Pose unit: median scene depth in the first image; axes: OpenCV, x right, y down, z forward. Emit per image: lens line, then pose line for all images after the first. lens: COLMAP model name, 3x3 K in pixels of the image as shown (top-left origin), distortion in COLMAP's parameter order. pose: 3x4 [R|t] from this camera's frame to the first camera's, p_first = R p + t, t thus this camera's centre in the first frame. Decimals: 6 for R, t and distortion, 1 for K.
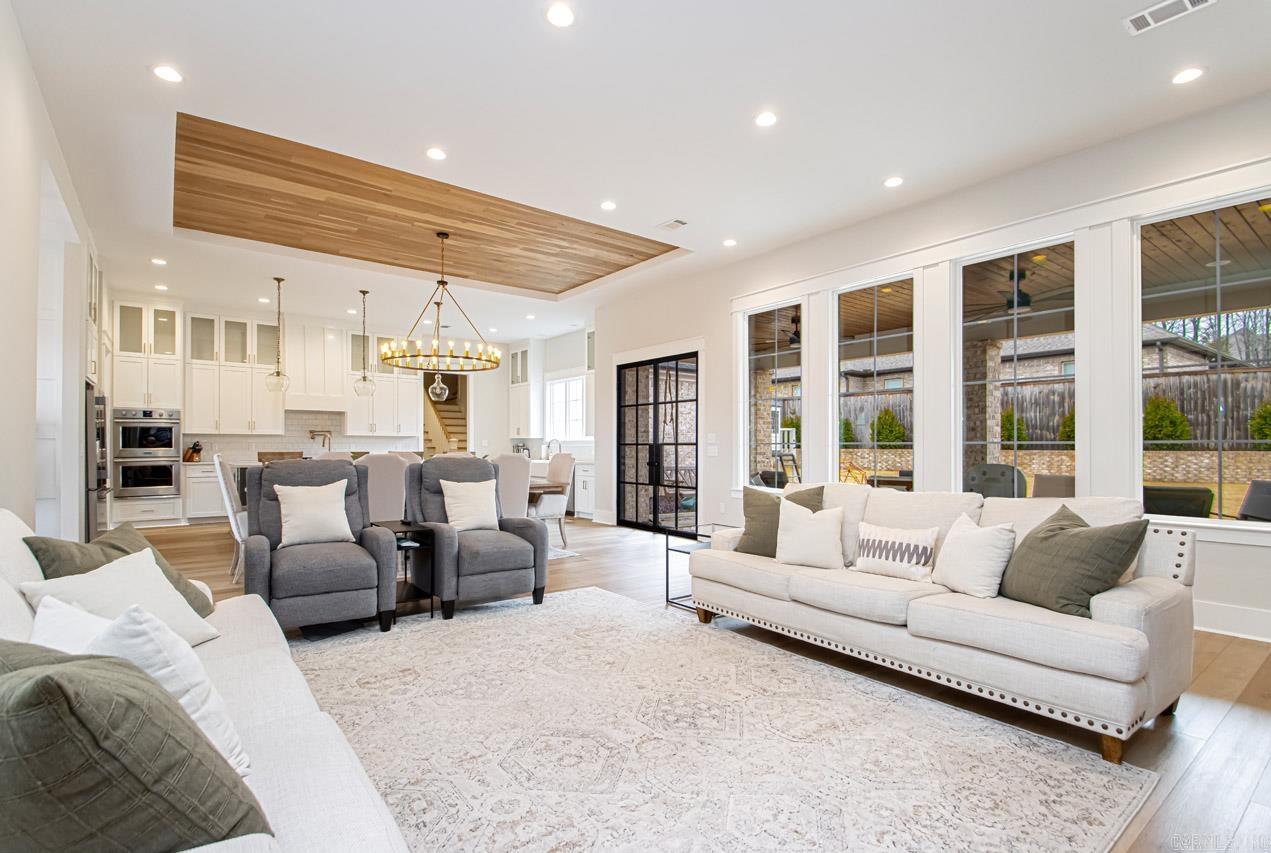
lens RADIAL K [[609.6, 0, 649.1], [0, 609.6, 452.2], [0, 0, 1]] dist [-0.001974, -0.000041]
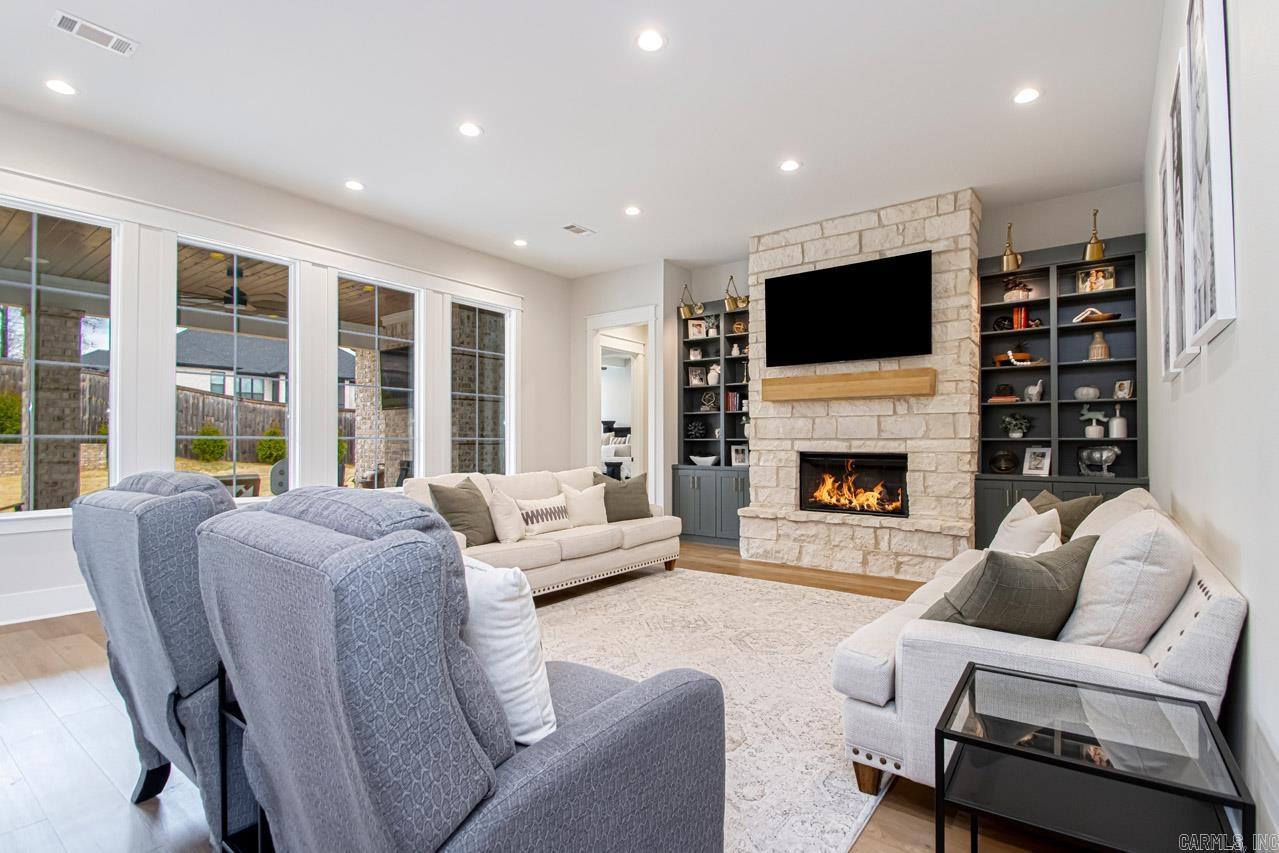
lens RADIAL K [[604.6, 0, 658.9], [0, 604.6, 430.5], [0, 0, 1]] dist [0.013226, -0.000058]
pose [[-0.279454, 0.015081, 0.960041, -0.526760], [0.006110, 0.999884, -0.013929, -0.008141], [-0.960140, 0.001974, -0.279514, 0.573754]]
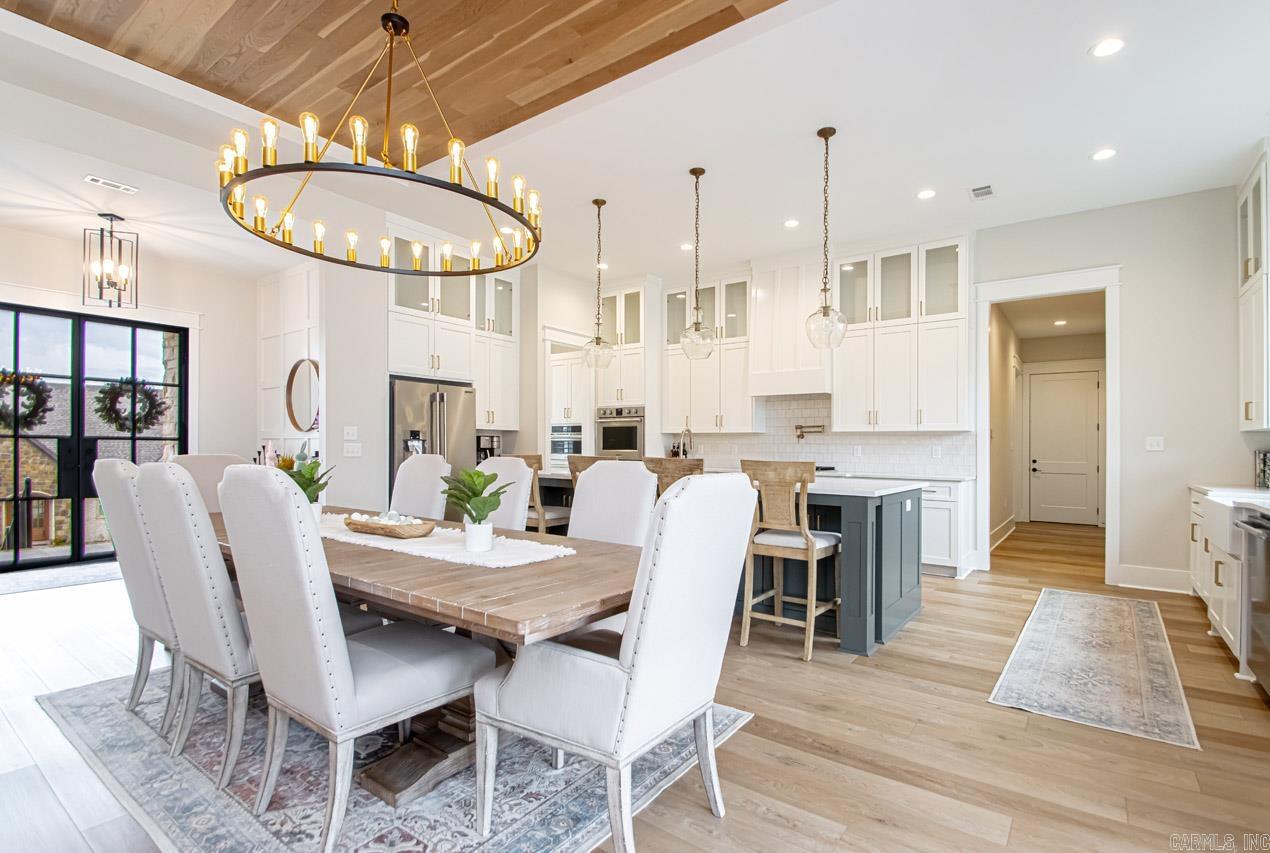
lens RADIAL K [[609.1, 0, 648.5], [0, 609.1, 452.2], [0, 0, 1]] dist [-0.001974, -0.000041]
pose [[0.264511, 0.007359, -0.964355, 0.073545], [-0.017328, 0.999846, 0.002877, -0.008639], [0.964227, 0.015949, 0.264598, 0.994716]]
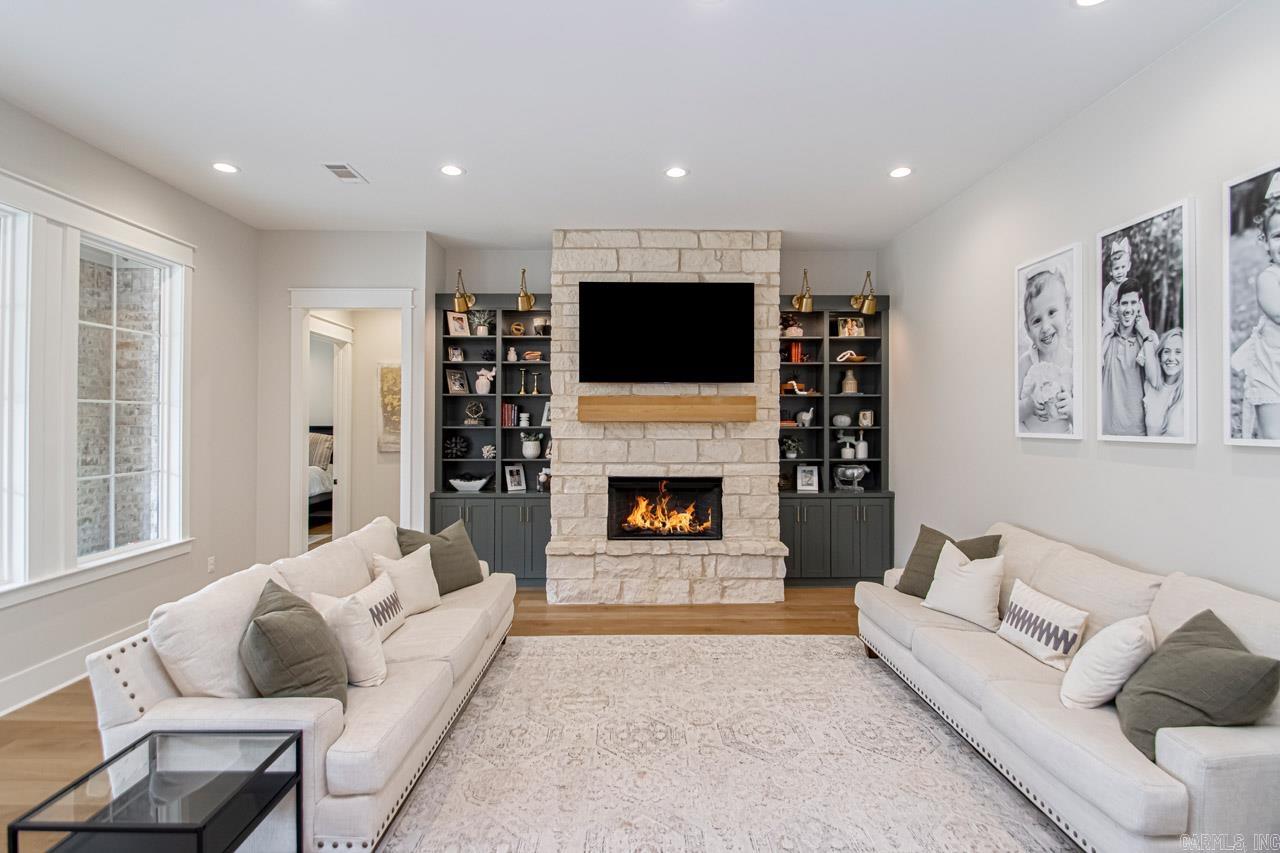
lens RADIAL K [[604.1, 0, 645.2], [0, 604.1, 416.1], [0, 0, 1]] dist [0.001417, -0.000342]
pose [[-0.800101, 0.002141, 0.599861, -0.248196], [0.002263, 0.999997, -0.000550, -0.070063], [-0.599860, 0.000917, -0.800104, 0.751180]]
